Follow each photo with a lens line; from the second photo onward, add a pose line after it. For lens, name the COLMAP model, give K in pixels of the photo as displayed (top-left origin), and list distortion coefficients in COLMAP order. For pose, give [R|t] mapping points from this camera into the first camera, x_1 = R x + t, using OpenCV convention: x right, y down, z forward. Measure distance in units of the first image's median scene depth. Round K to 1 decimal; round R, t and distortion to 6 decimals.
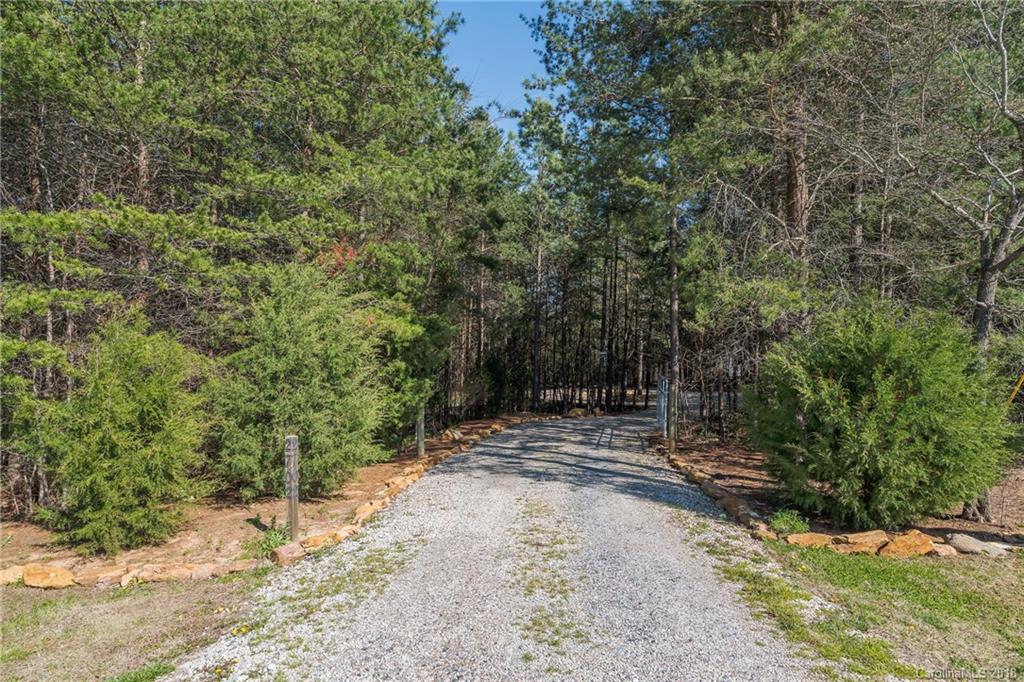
lens RADIAL K [[545.0, 0, 512.3], [0, 545.0, 344.1], [0, 0, 1]] dist [0.006803, 0.000619]
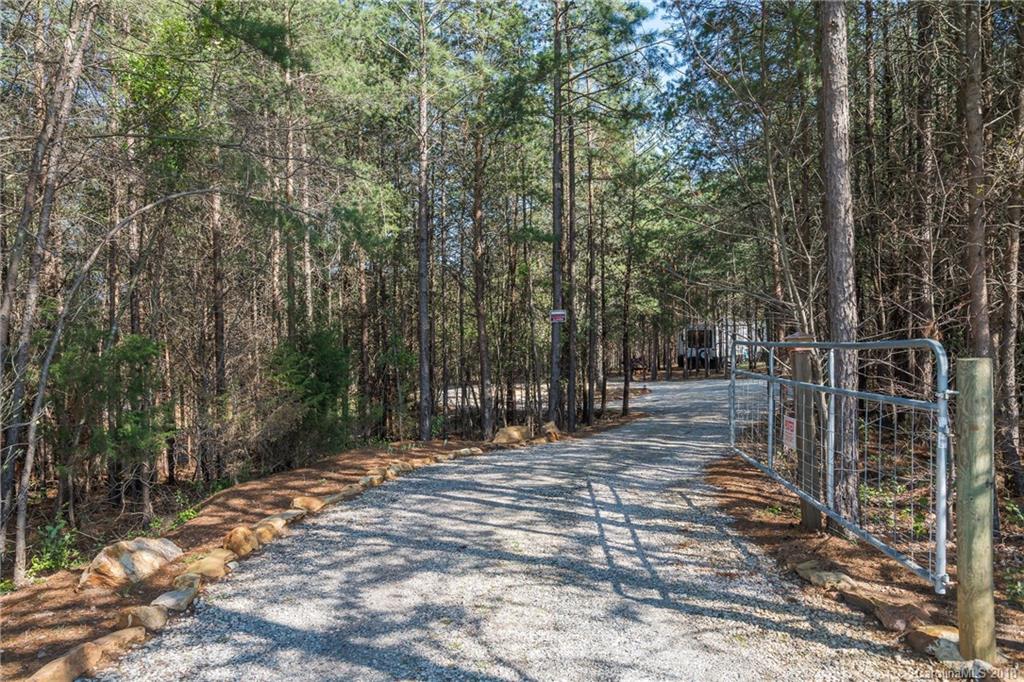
lens RADIAL K [[769.0, 0, 512.2], [0, 769.0, 342.0], [0, 0, 1]] dist [-0.000689, -0.000136]
pose [[0.989458, -0.028695, 0.141949, 0.022321], [0.024542, 0.999220, 0.030922, 0.019542], [-0.142726, -0.027113, 0.989391, 0.296381]]
